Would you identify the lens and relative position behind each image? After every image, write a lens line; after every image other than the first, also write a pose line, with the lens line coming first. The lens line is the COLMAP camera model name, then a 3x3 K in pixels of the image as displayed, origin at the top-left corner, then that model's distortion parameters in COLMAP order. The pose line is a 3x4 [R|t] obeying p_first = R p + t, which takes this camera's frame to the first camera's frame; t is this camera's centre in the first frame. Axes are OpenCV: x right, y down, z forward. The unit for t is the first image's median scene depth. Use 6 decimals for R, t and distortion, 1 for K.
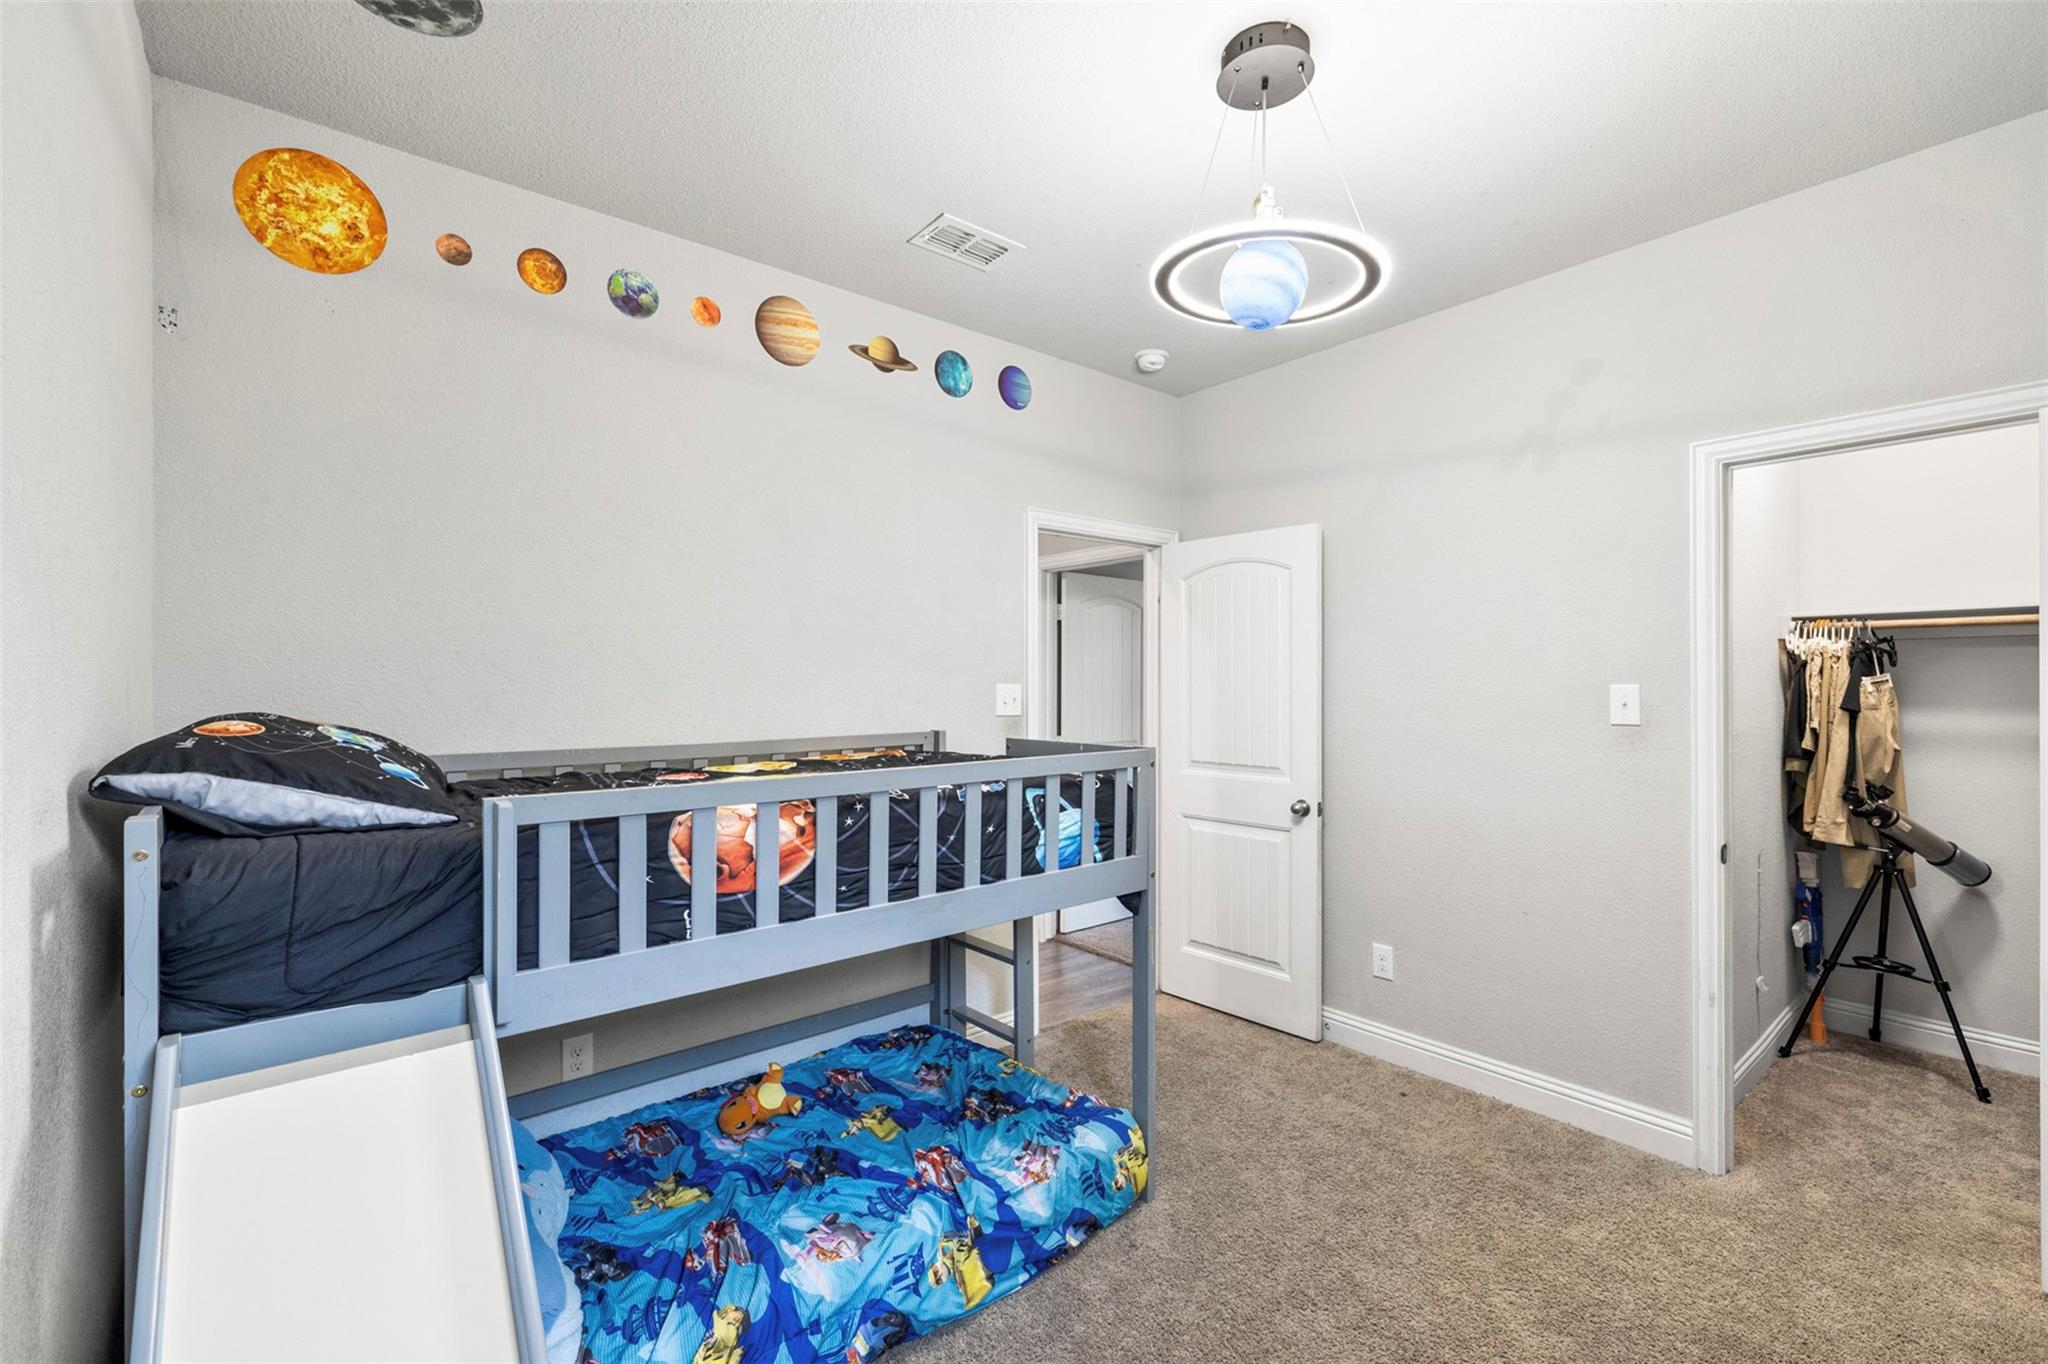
lens RADIAL K [[871.7, 0, 1030.0], [0, 871.7, 683.2], [0, 0, 1]] dist [0.000406, -0.000004]
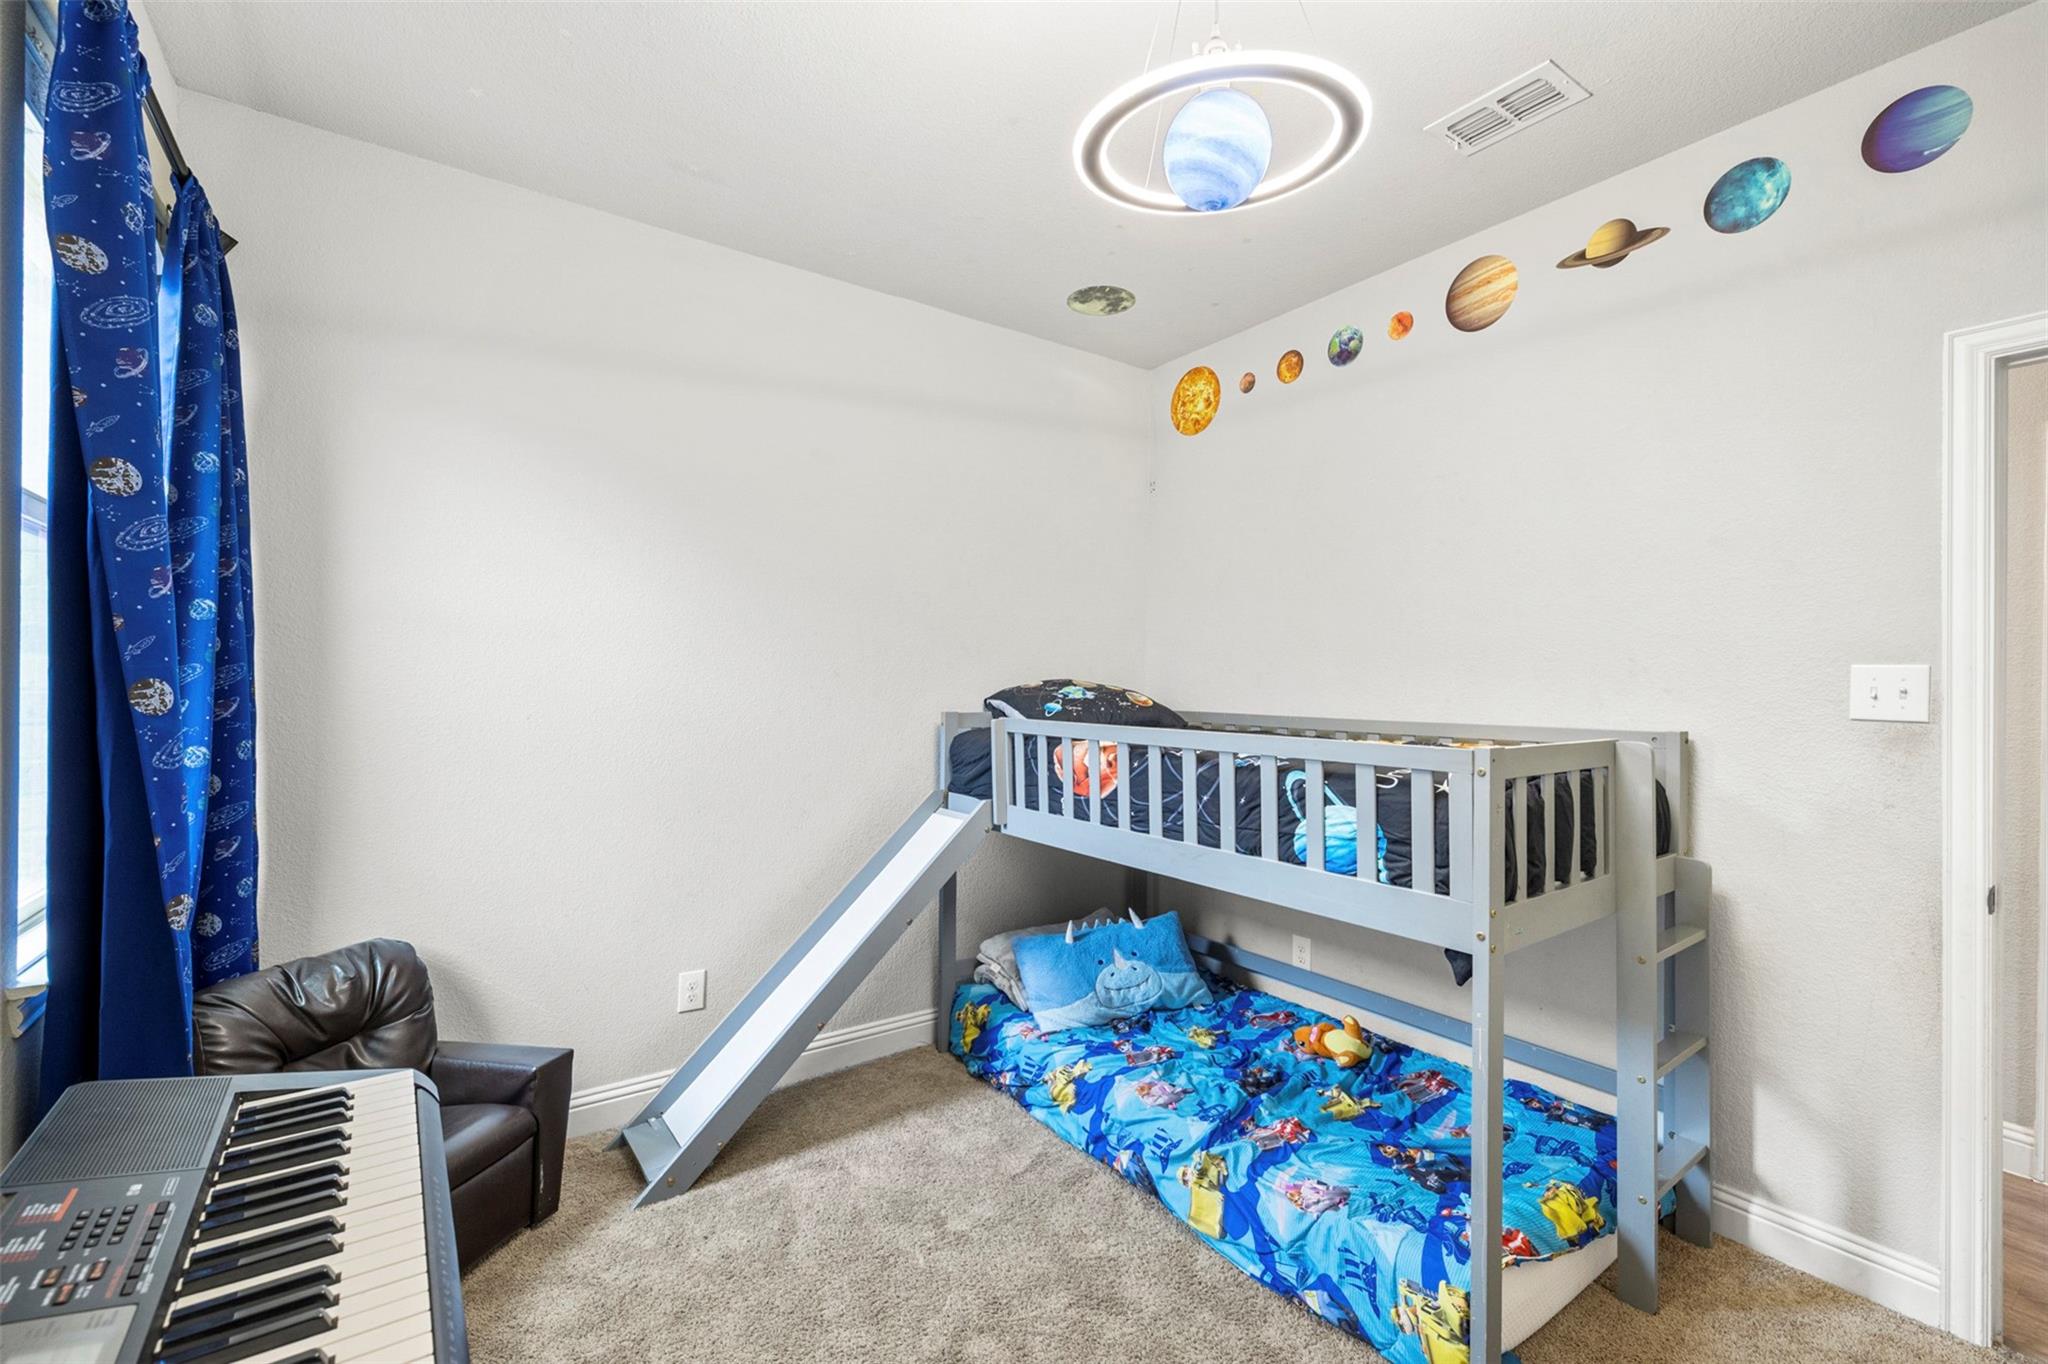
lens RADIAL K [[871.7, 0, 1030.0], [0, 871.7, 683.2], [0, 0, 1]] dist [0.000406, -0.000004]
pose [[-0.074586, 0.000645, -0.997214, 0.903118], [-0.011032, 0.999938, 0.001472, 0.028981], [0.997154, 0.011112, -0.074574, 0.756283]]
